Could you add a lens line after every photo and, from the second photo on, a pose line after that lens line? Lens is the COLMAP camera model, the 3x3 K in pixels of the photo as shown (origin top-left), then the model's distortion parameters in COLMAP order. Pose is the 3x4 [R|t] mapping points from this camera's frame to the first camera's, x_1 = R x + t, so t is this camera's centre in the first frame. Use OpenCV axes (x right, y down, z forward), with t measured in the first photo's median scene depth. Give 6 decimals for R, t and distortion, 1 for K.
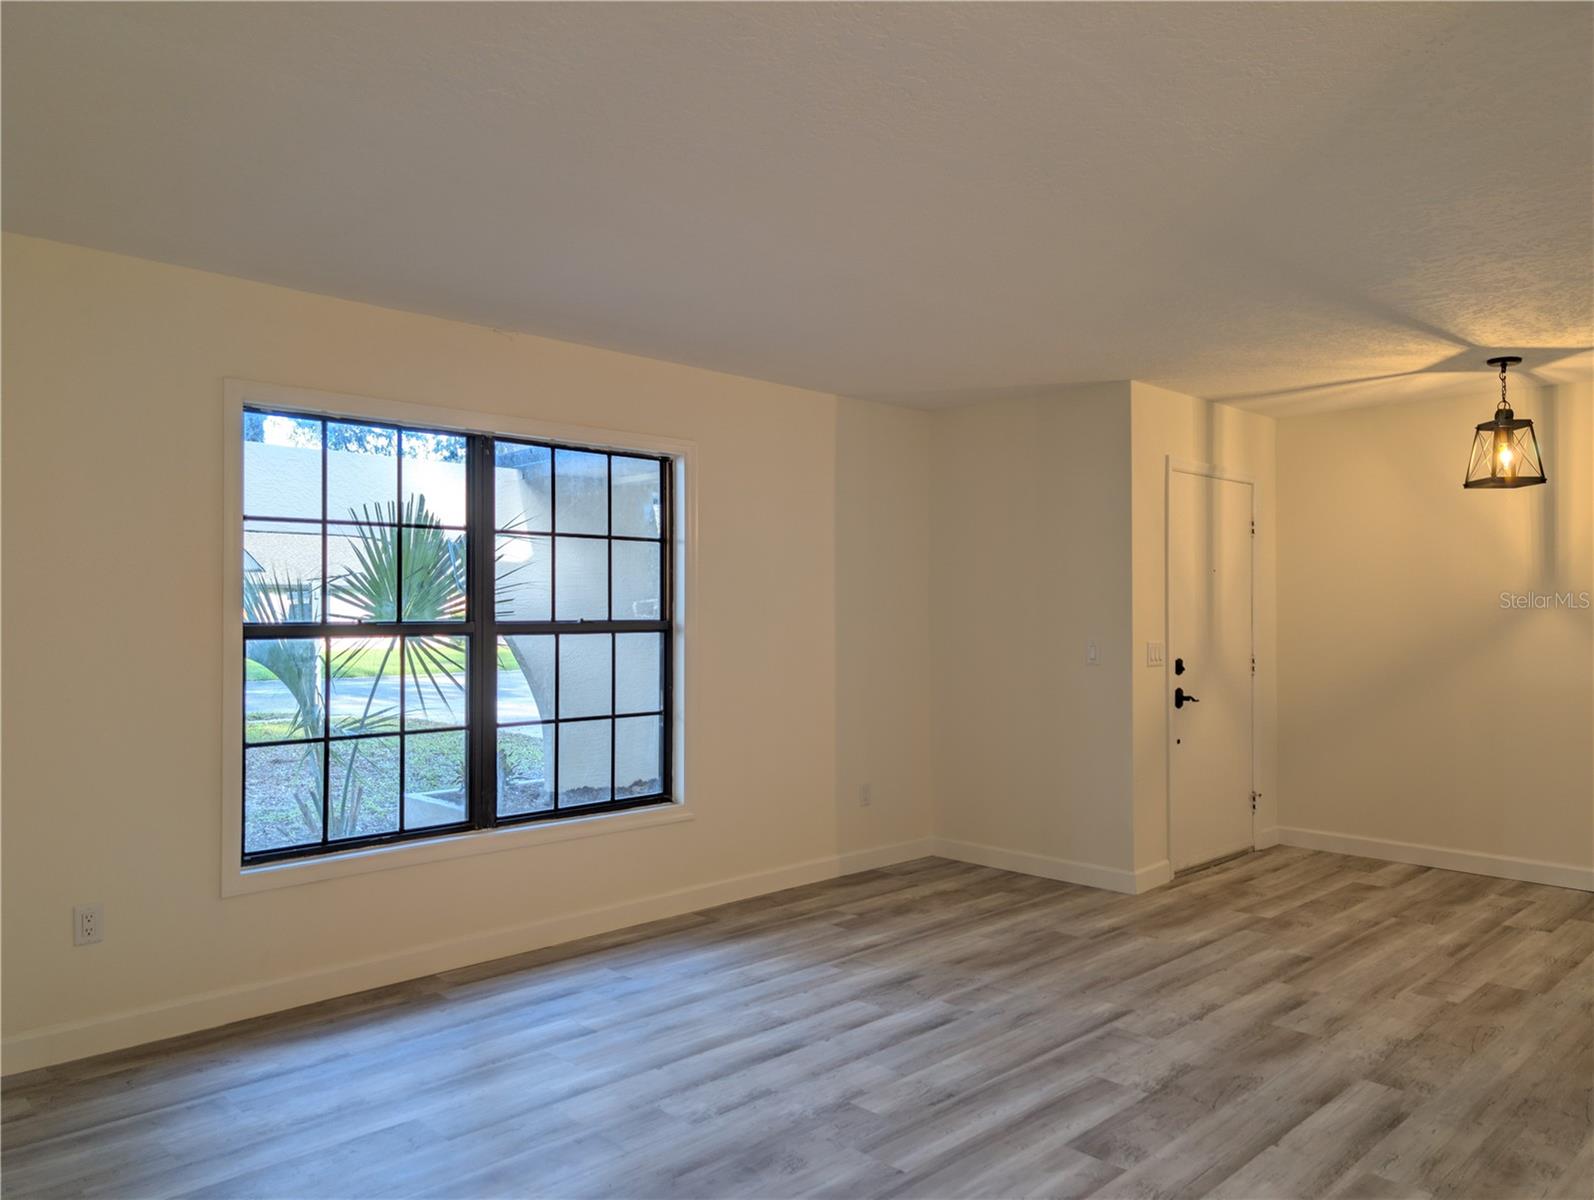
lens RADIAL K [[1097.1, 0, 802.1], [0, 1097.1, 603.2], [0, 0, 1]] dist [0.006663, -0.007137]
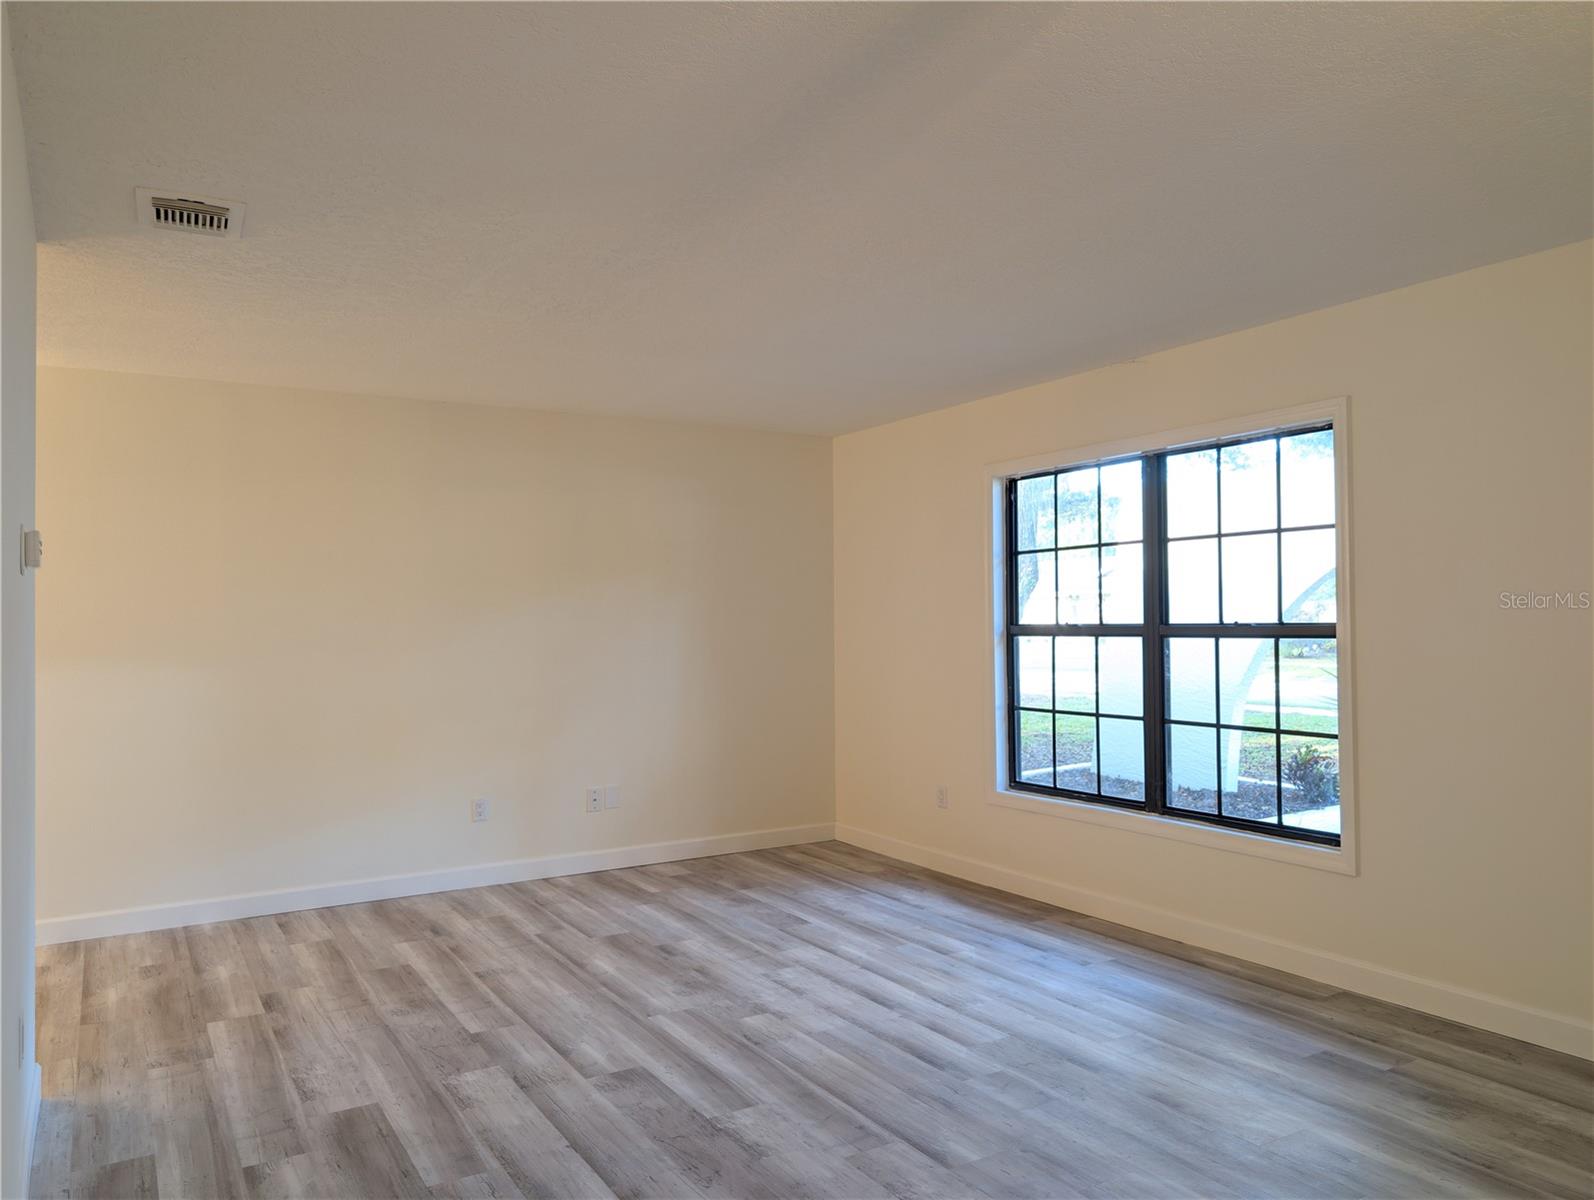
lens RADIAL K [[1097.1, 0, 809.9], [0, 1097.1, 606.4], [0, 0, 1]] dist [0.006663, -0.007137]
pose [[-0.177025, -0.006561, -0.984184, 1.068863], [0.019519, 0.999758, -0.010176, 0.004692], [0.984013, -0.021012, -0.176854, 1.078512]]
